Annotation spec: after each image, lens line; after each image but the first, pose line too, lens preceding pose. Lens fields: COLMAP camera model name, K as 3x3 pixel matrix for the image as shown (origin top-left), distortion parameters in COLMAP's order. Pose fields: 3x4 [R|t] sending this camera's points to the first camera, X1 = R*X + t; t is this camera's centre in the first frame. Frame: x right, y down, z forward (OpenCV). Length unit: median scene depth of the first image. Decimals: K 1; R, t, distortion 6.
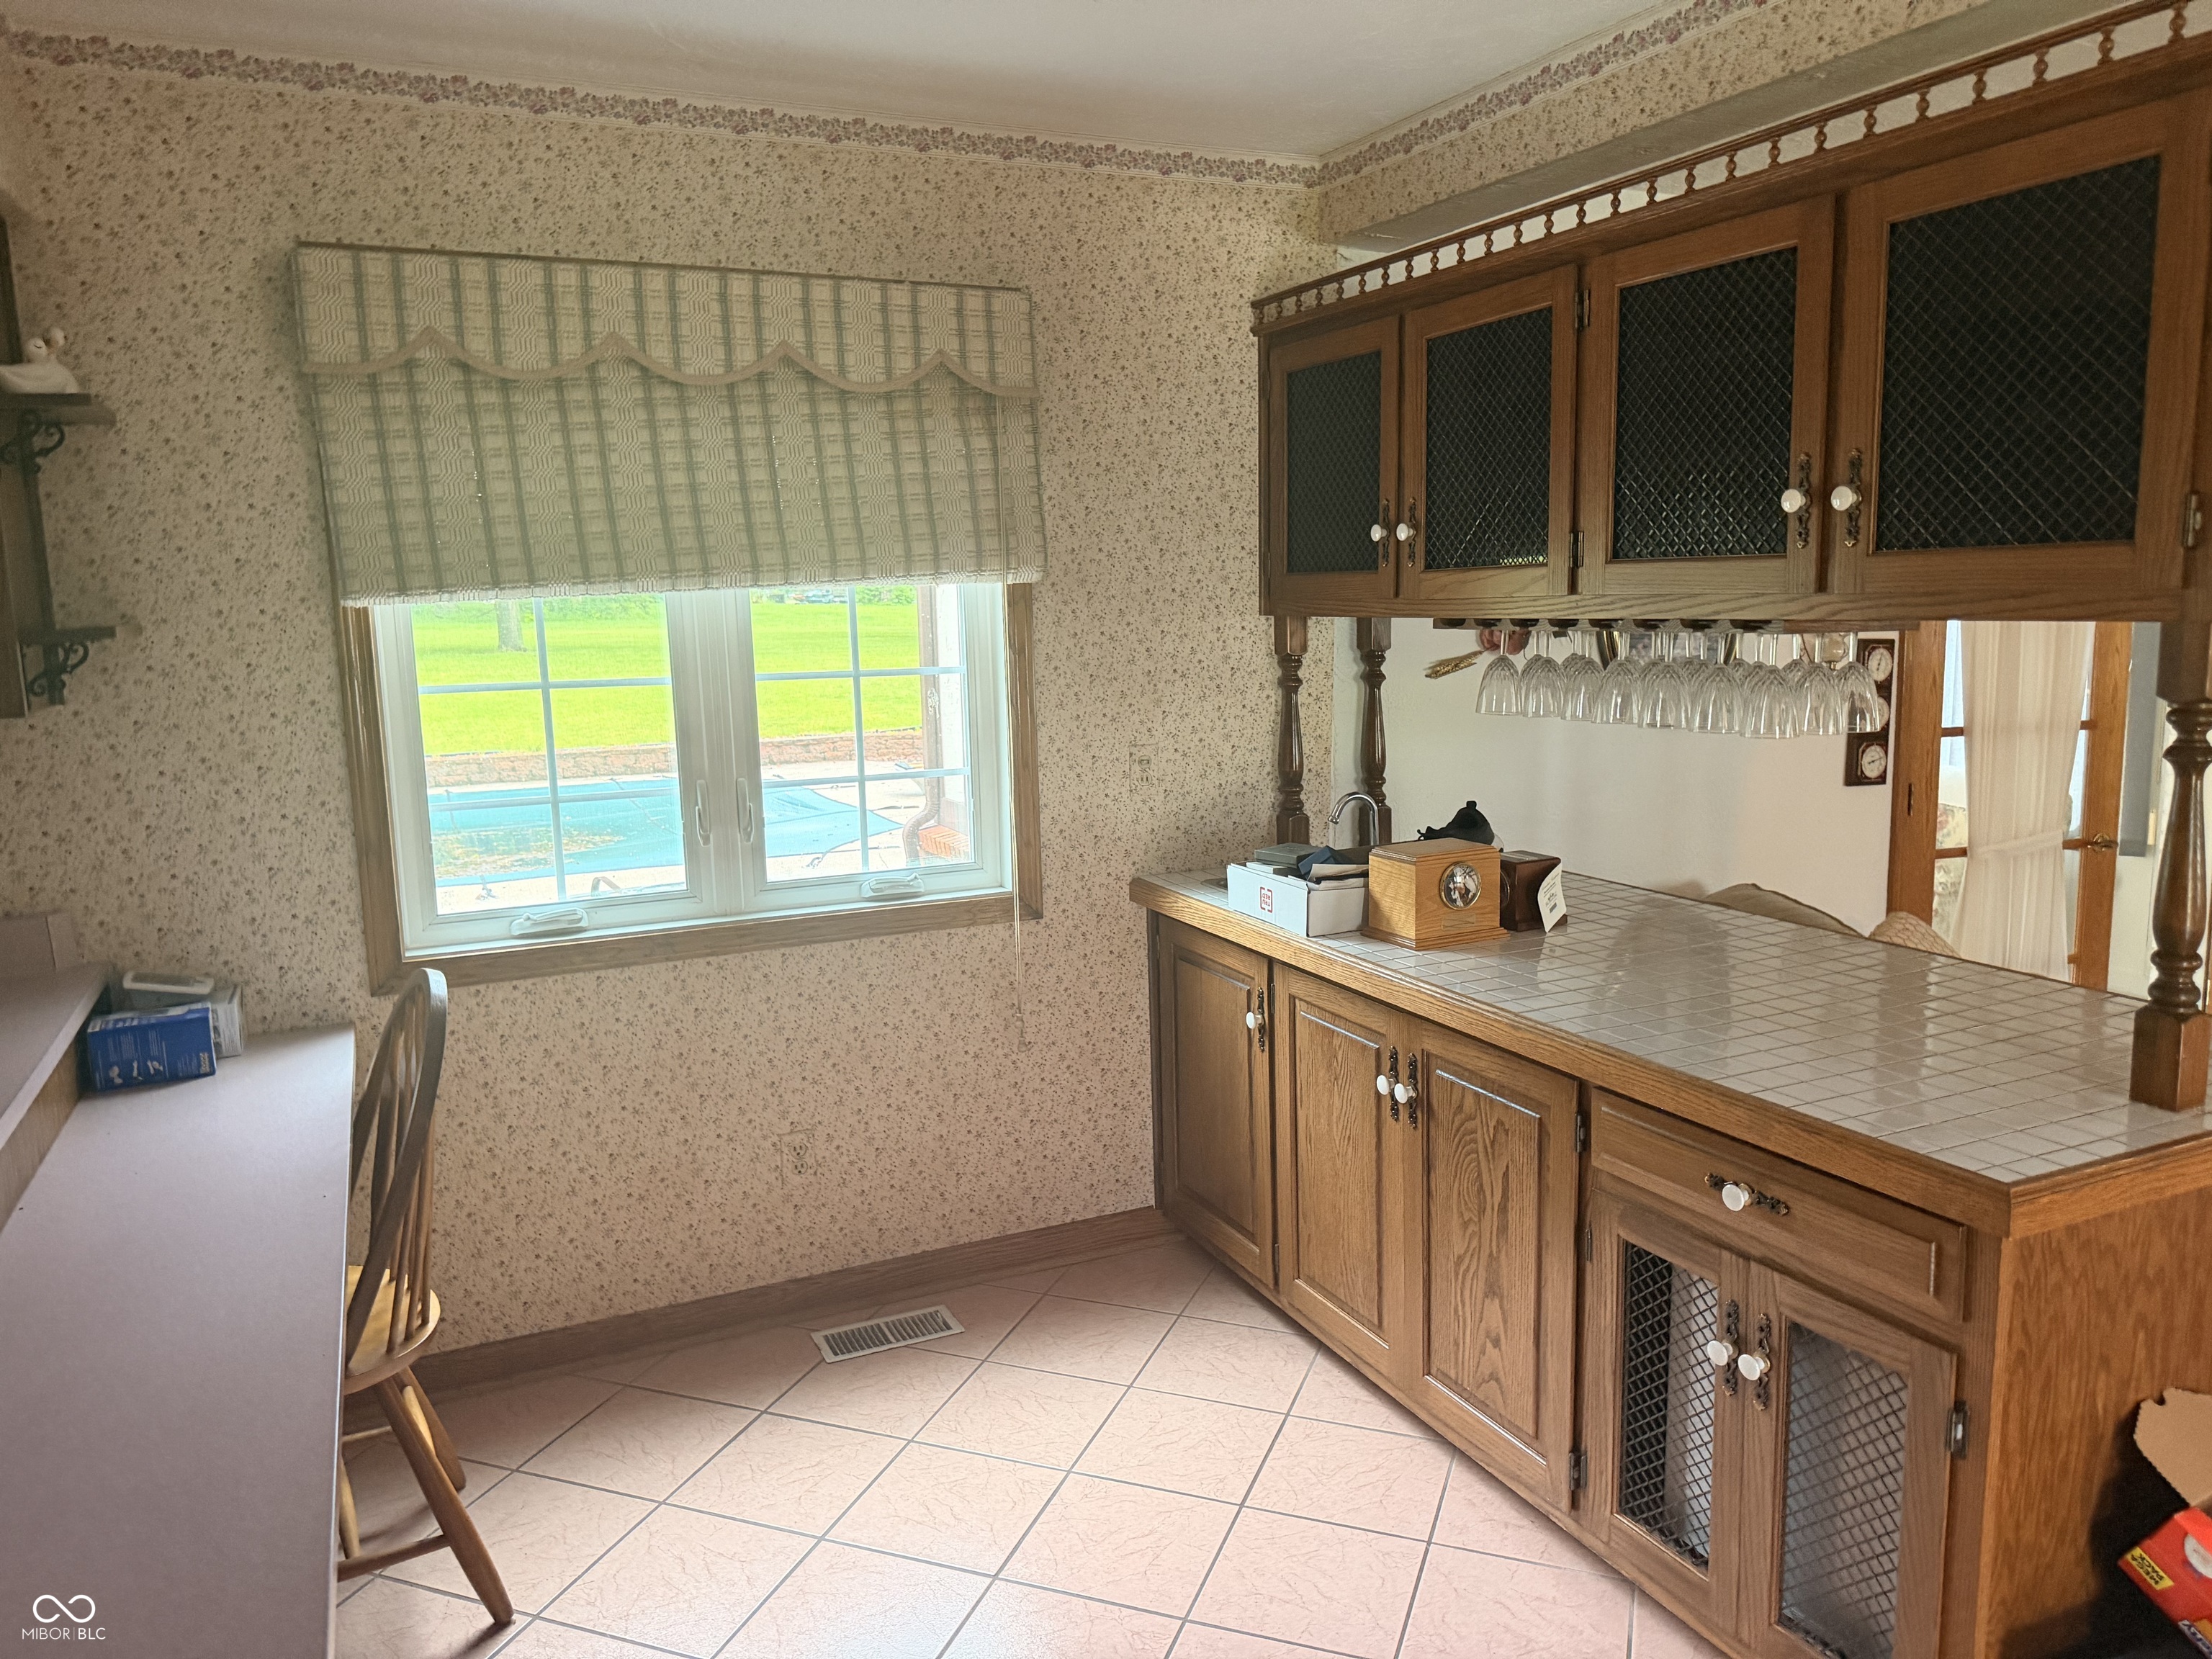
lens RADIAL K [[1582.7, 0, 1104.8], [0, 1582.7, 818.6], [0, 0, 1]] dist [0.070418, -0.093250]
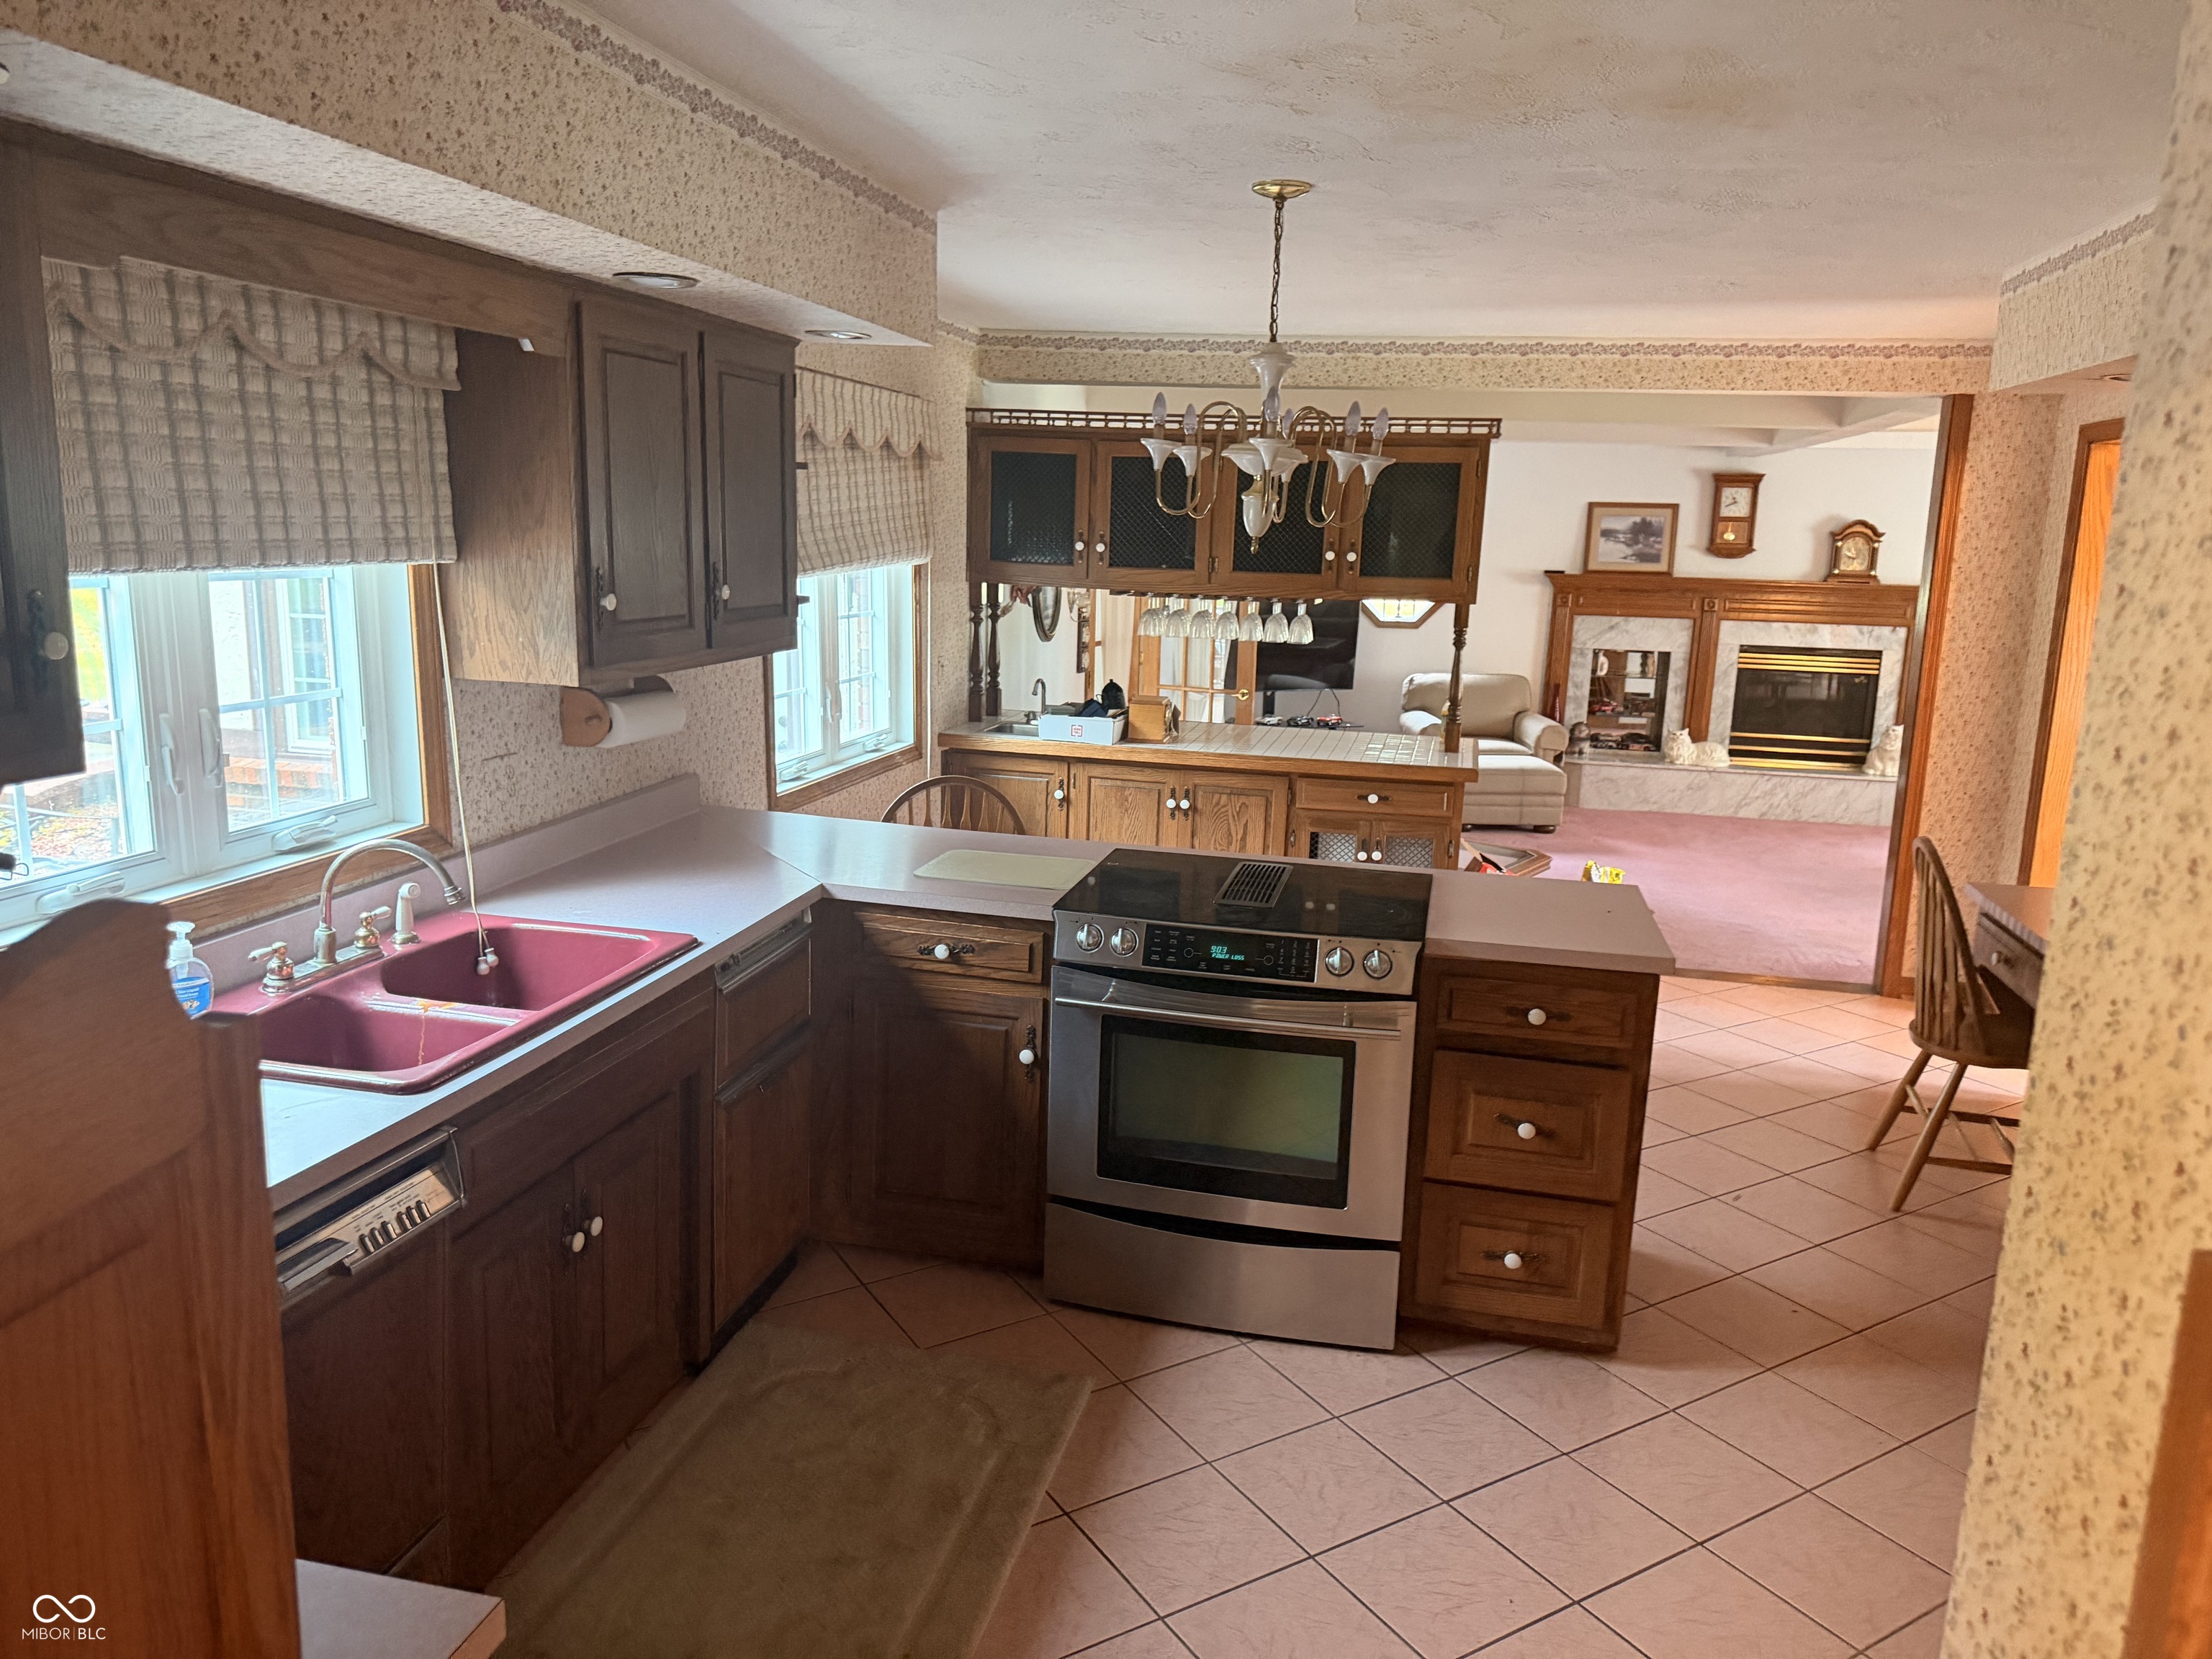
lens RADIAL K [[1582.7, 0, 1125.9], [0, 1582.7, 836.7], [0, 0, 1]] dist [0.070418, -0.093250]
pose [[0.595881, -0.117287, 0.794462, -1.471954], [0.067470, 0.993092, 0.096005, -0.003609], [-0.800233, -0.003605, 0.599678, -0.256760]]
